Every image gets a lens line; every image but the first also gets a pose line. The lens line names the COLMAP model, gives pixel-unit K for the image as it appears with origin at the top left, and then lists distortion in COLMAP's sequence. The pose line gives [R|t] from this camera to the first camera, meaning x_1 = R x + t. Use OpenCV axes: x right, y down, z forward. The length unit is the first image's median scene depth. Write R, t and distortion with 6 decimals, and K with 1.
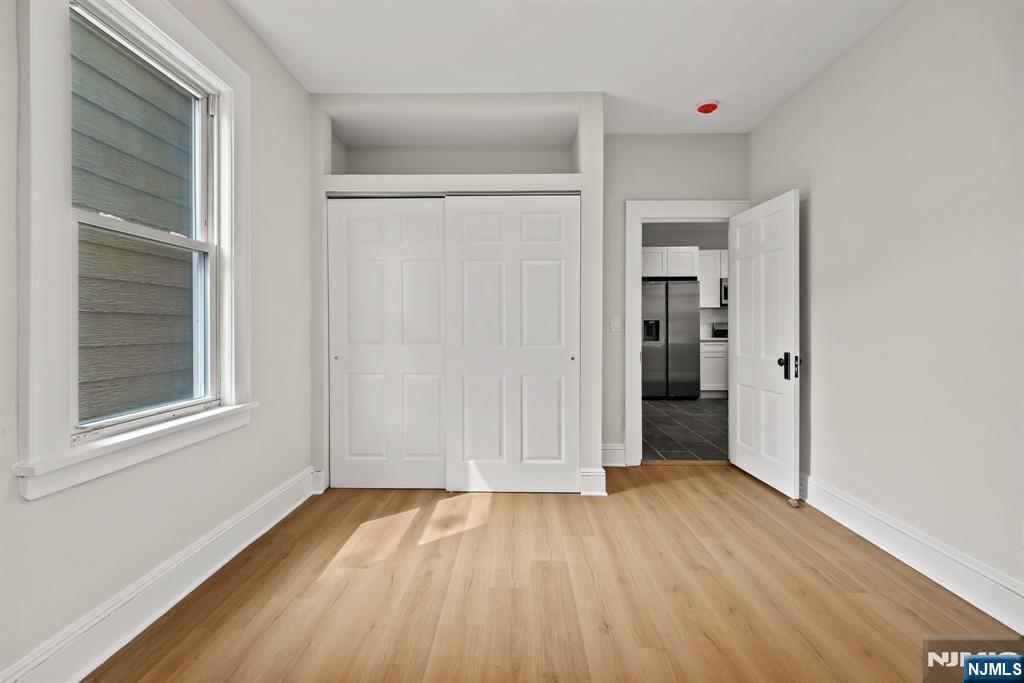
lens RADIAL K [[423.5, 0, 513.6], [0, 423.5, 332.8], [0, 0, 1]] dist [0.012008, -0.000275]
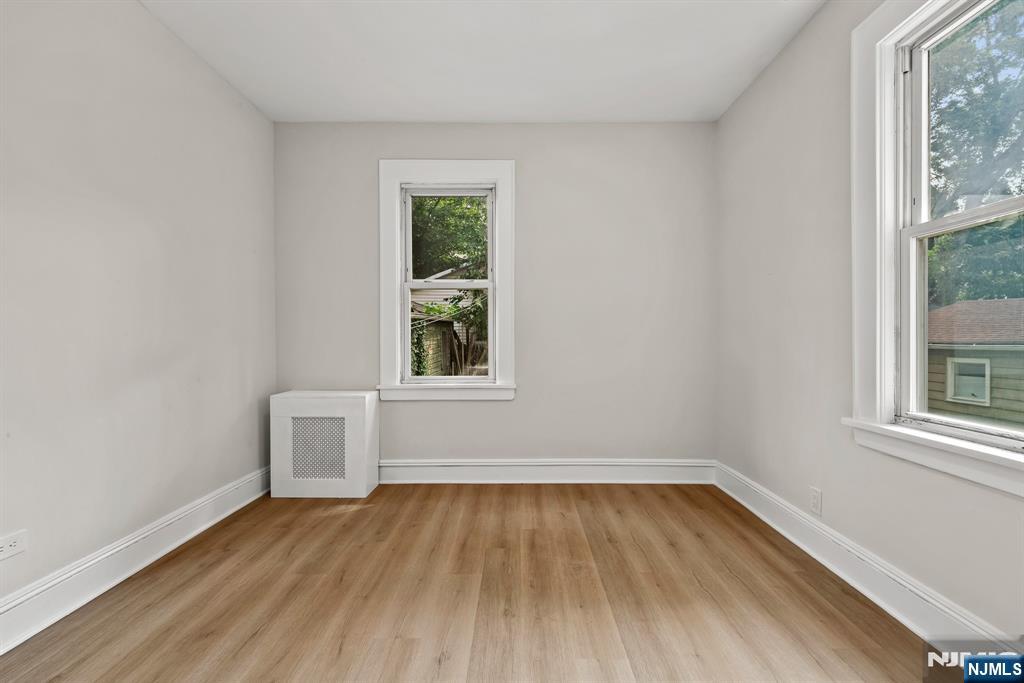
lens RADIAL K [[423.5, 0, 513.6], [0, 423.5, 332.8], [0, 0, 1]] dist [0.012008, -0.000275]
pose [[-0.999991, 0.001791, -0.003866, 0.068119], [0.001787, 0.999998, 0.001063, -0.002233], [0.003867, 0.001056, -0.999992, 1.978570]]
